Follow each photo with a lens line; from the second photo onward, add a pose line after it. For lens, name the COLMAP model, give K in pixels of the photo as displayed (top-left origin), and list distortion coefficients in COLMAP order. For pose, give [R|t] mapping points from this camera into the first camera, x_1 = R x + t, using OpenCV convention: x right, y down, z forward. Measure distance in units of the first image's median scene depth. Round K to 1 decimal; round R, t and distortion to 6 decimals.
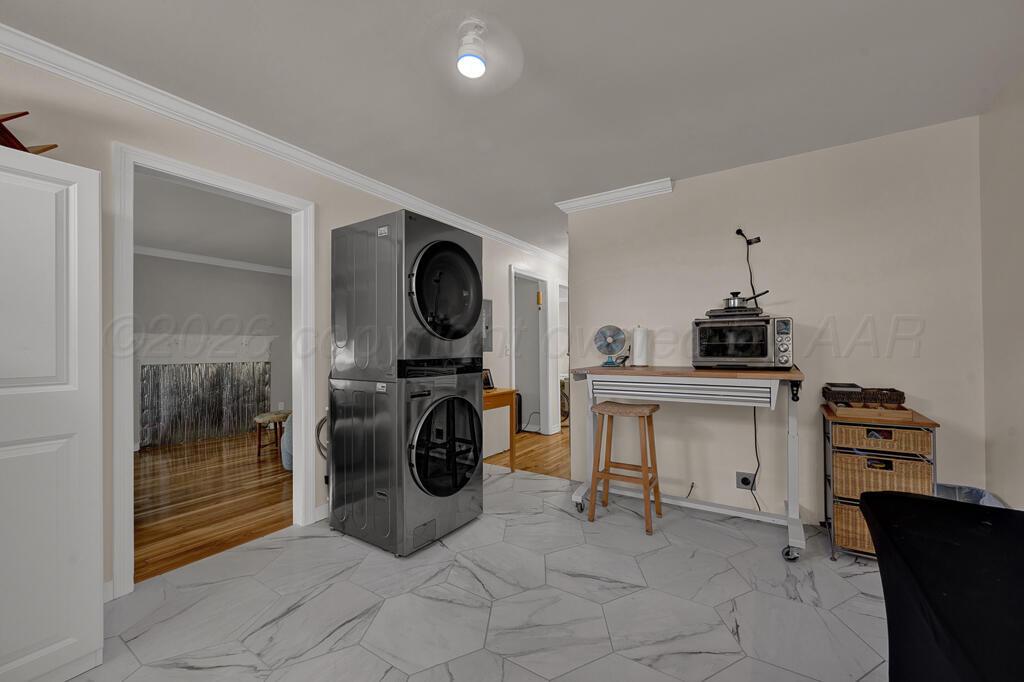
lens RADIAL K [[405.1, 0, 512.0], [0, 405.1, 341.0], [0, 0, 1]] dist [0.001200, 0.000009]
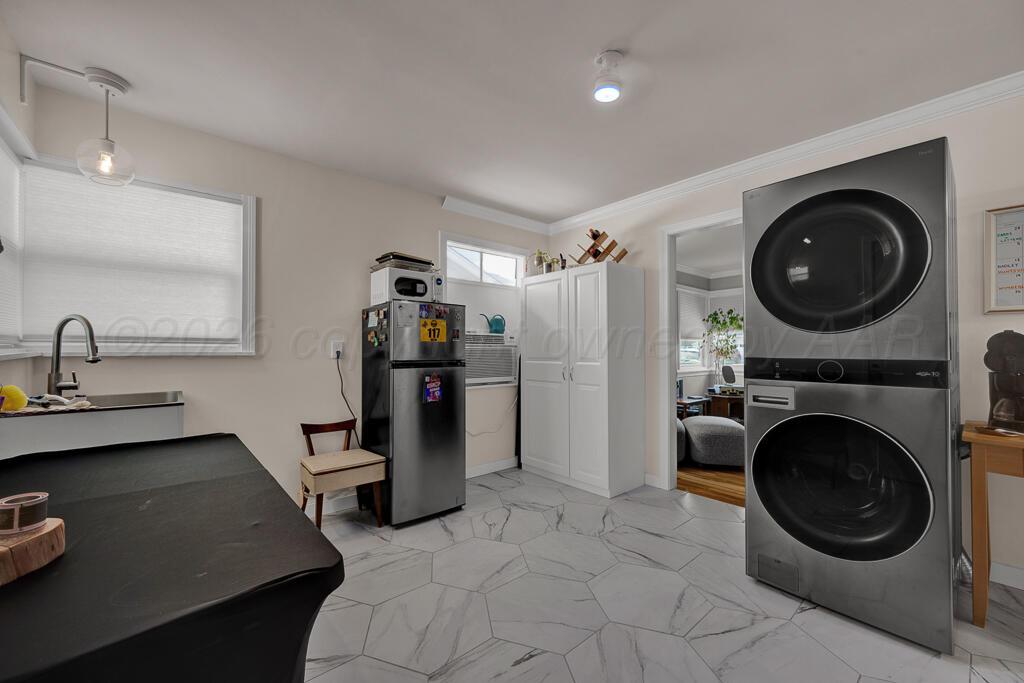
lens RADIAL K [[405.1, 0, 512.0], [0, 405.1, 341.5], [0, 0, 1]] dist [0.001200, 0.000009]
pose [[-0.287079, -0.010429, -0.957850, 0.863277], [0.021232, 0.999626, -0.017247, 0.020716], [0.957672, -0.025288, -0.286750, 0.888001]]
